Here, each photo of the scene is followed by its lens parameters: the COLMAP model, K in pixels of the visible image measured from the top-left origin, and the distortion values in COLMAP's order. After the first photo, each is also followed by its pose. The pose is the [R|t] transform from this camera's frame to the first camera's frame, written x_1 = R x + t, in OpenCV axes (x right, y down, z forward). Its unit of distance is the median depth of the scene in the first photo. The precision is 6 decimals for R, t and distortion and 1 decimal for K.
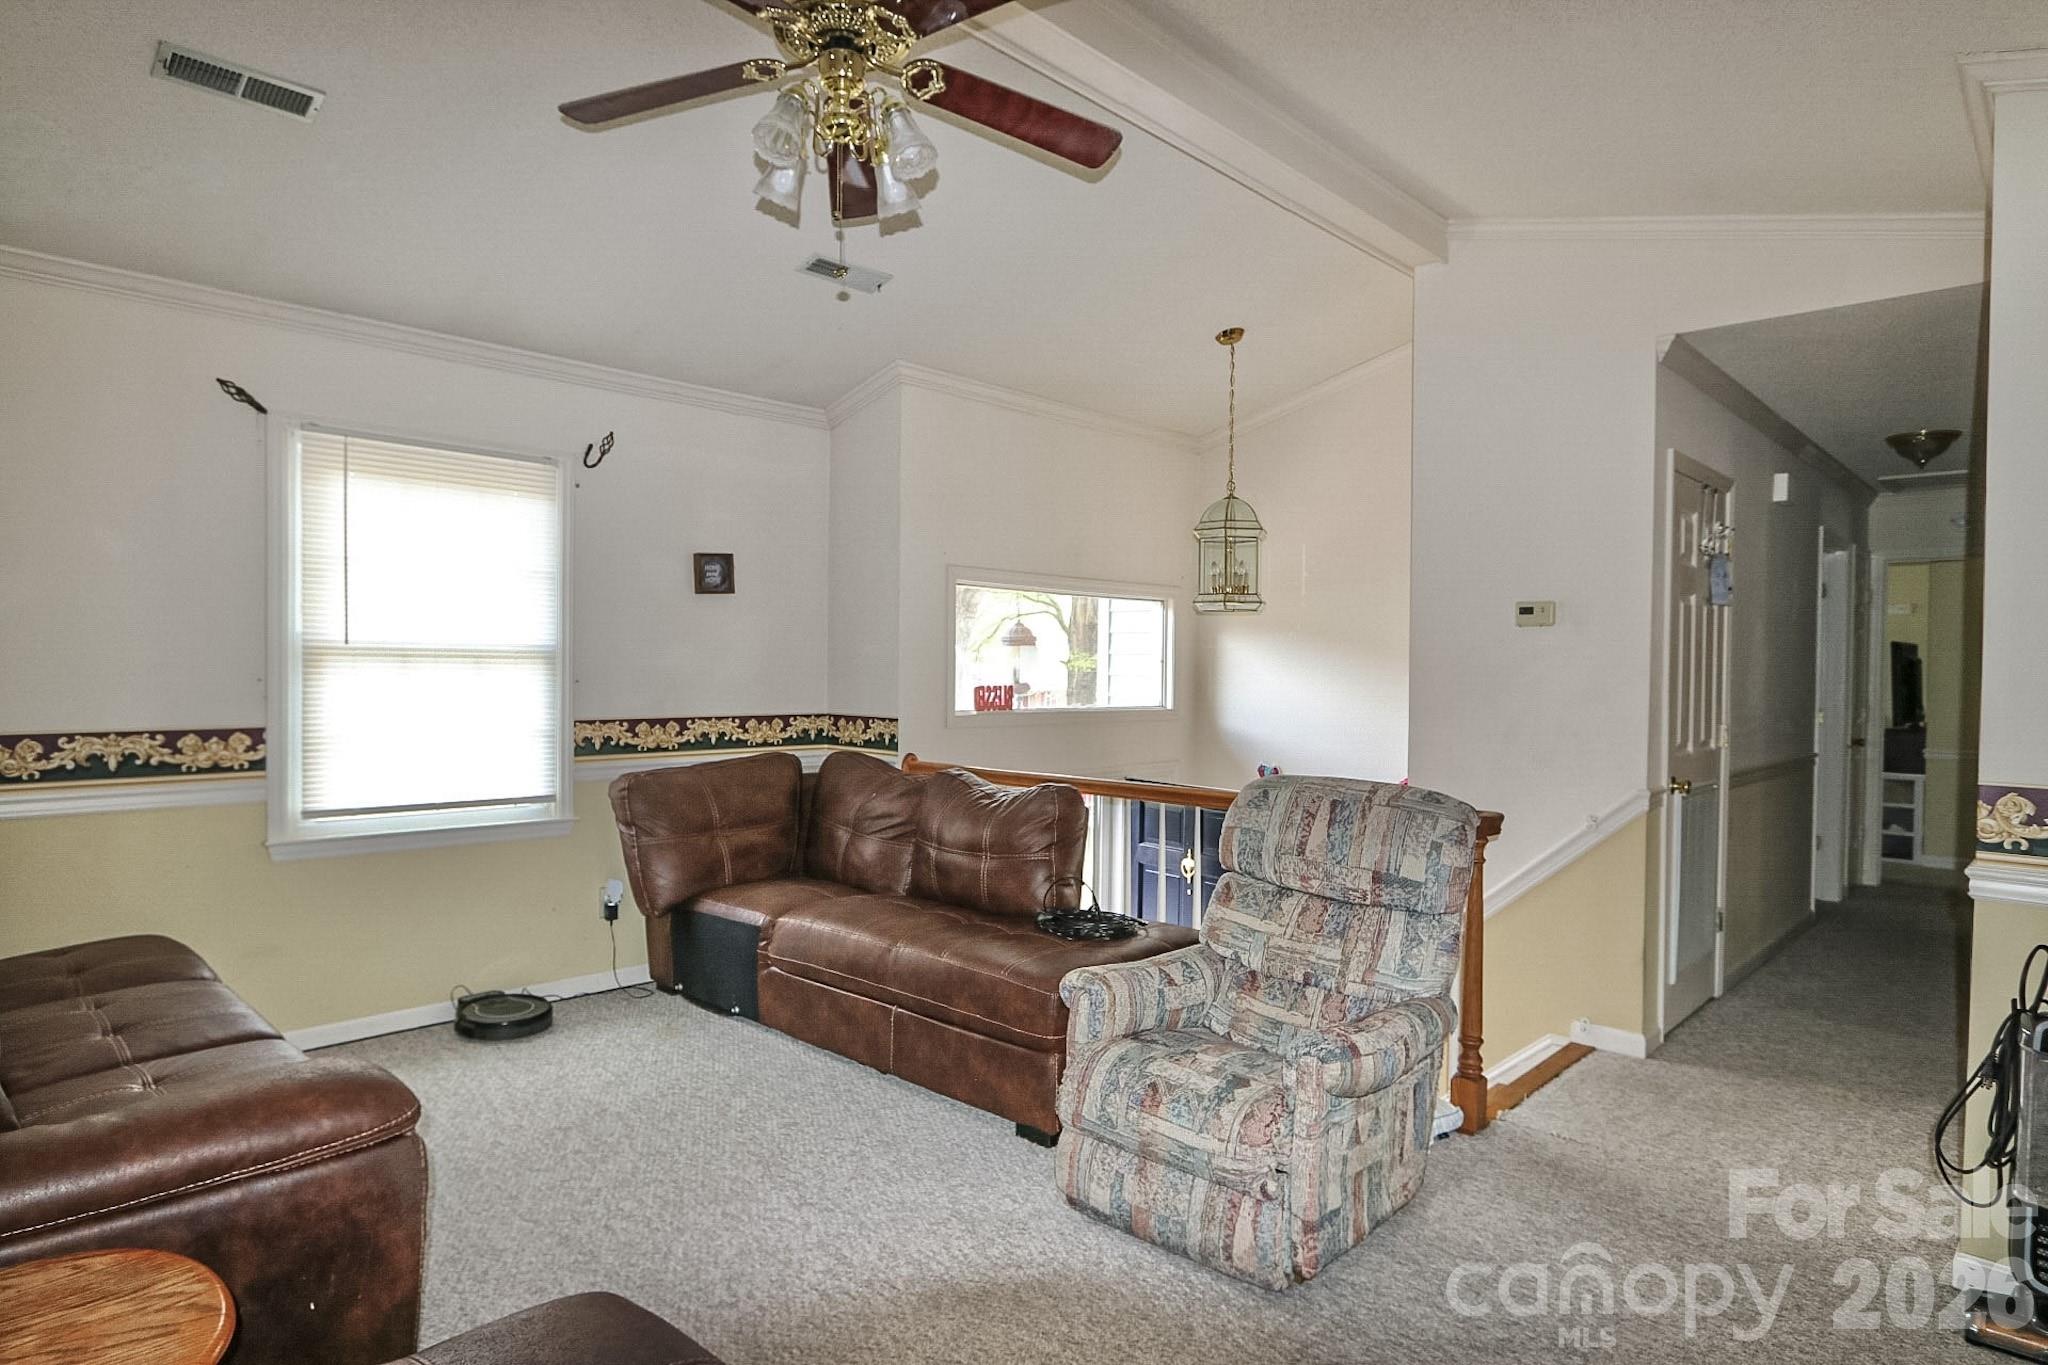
lens RADIAL K [[1159.2, 0, 1024.0], [0, 1159.2, 682.5], [0, 0, 1]] dist [-0.013350, 0.001655]
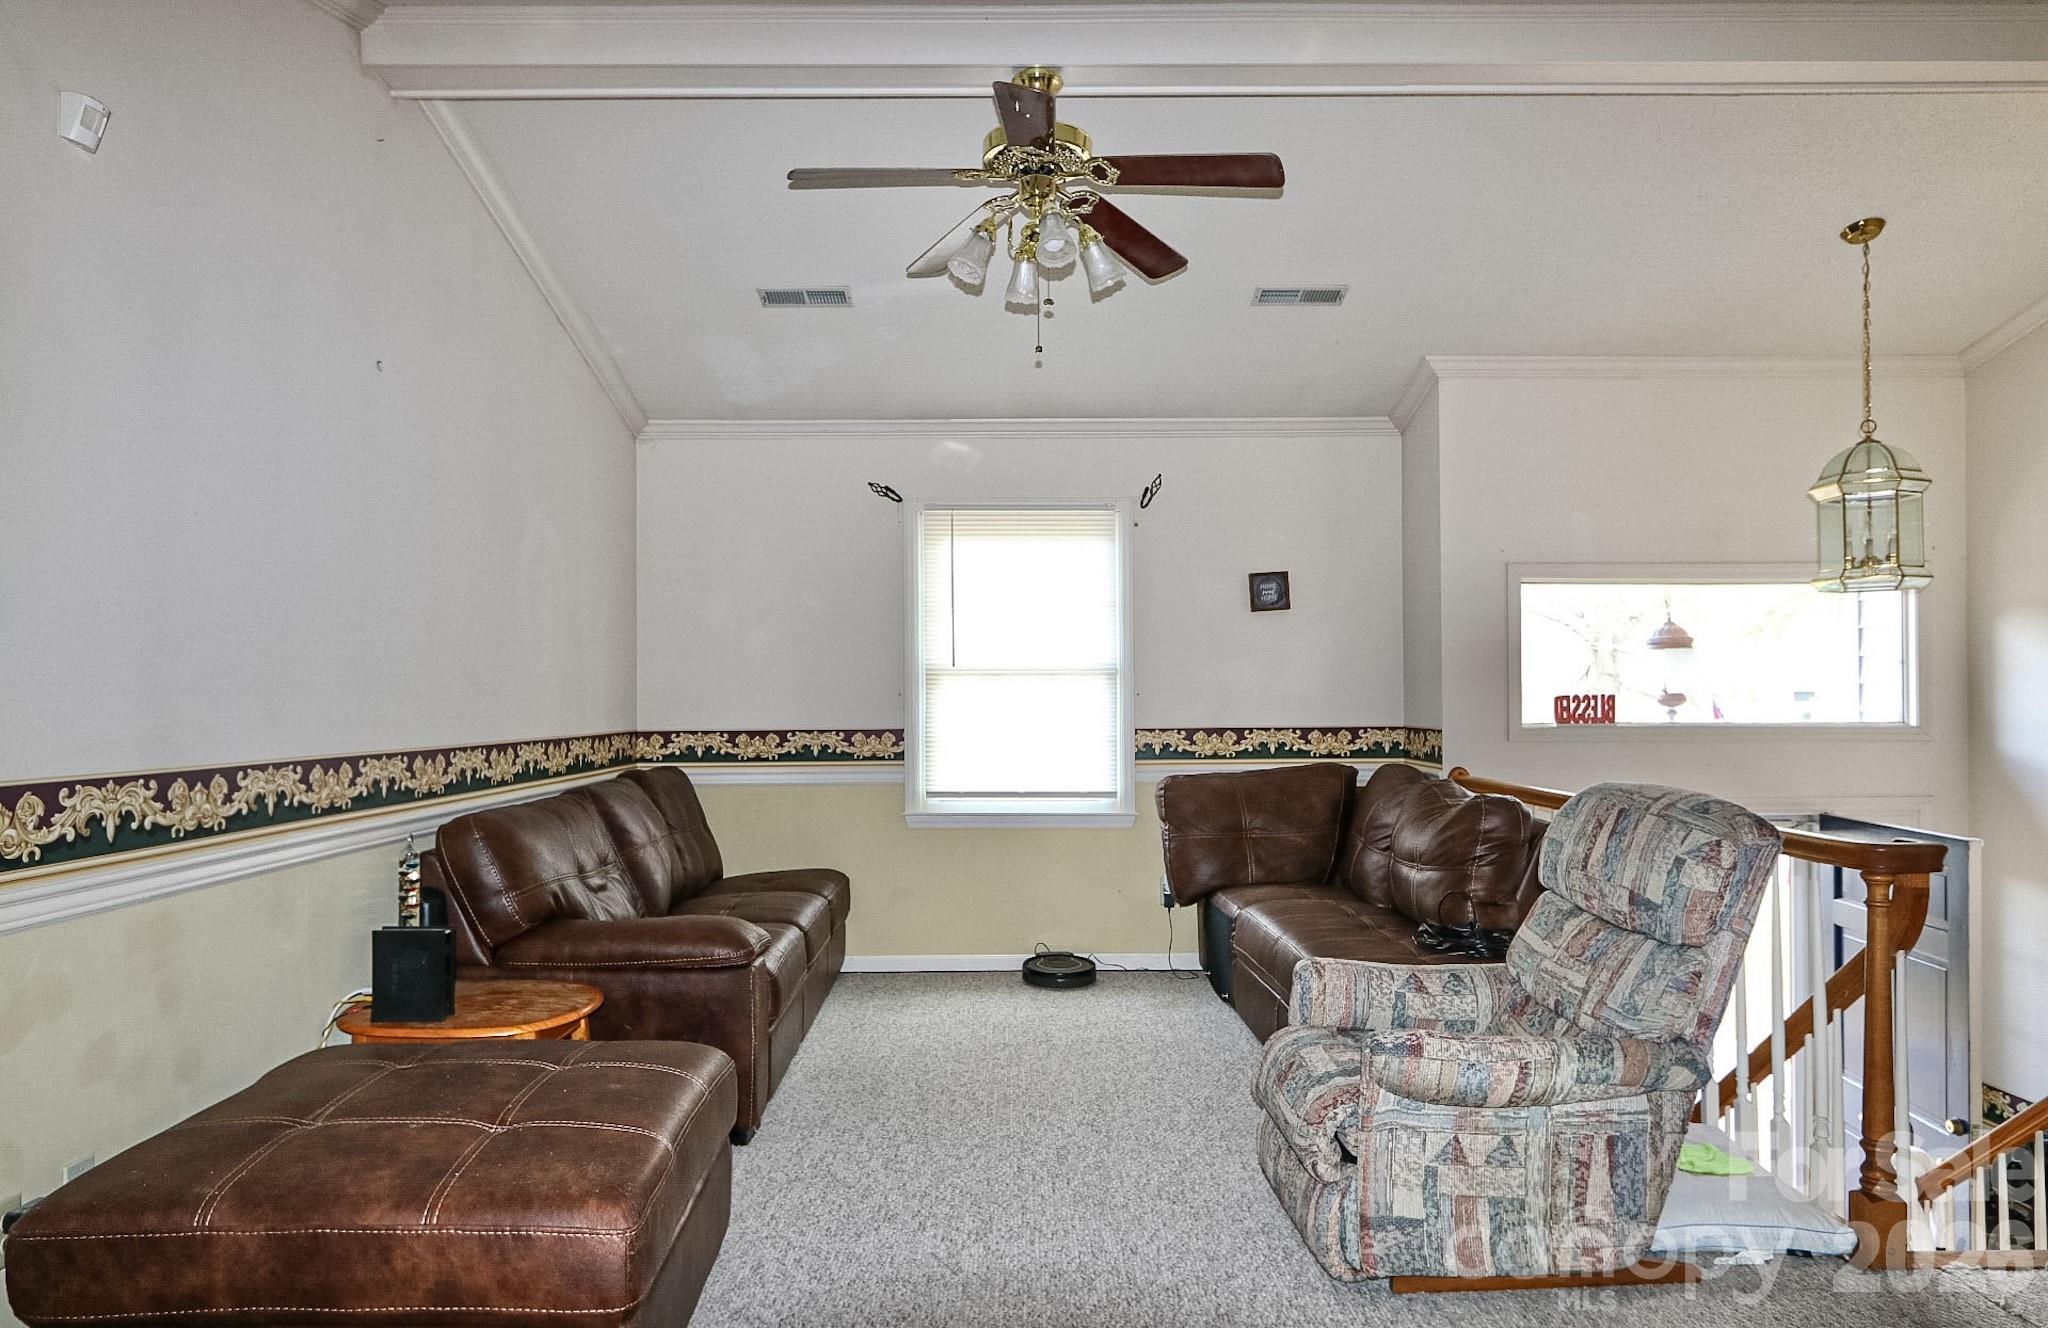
lens RADIAL K [[1326.0, 0, 1021.7], [0, 1326.0, 677.1], [0, 0, 1]] dist [0.003527, 0.001928]
pose [[0.693027, -0.027780, -0.720376, 0.480548], [0.003829, 0.999385, -0.034856, 0.027064], [0.720901, 0.021398, 0.692707, 0.002146]]
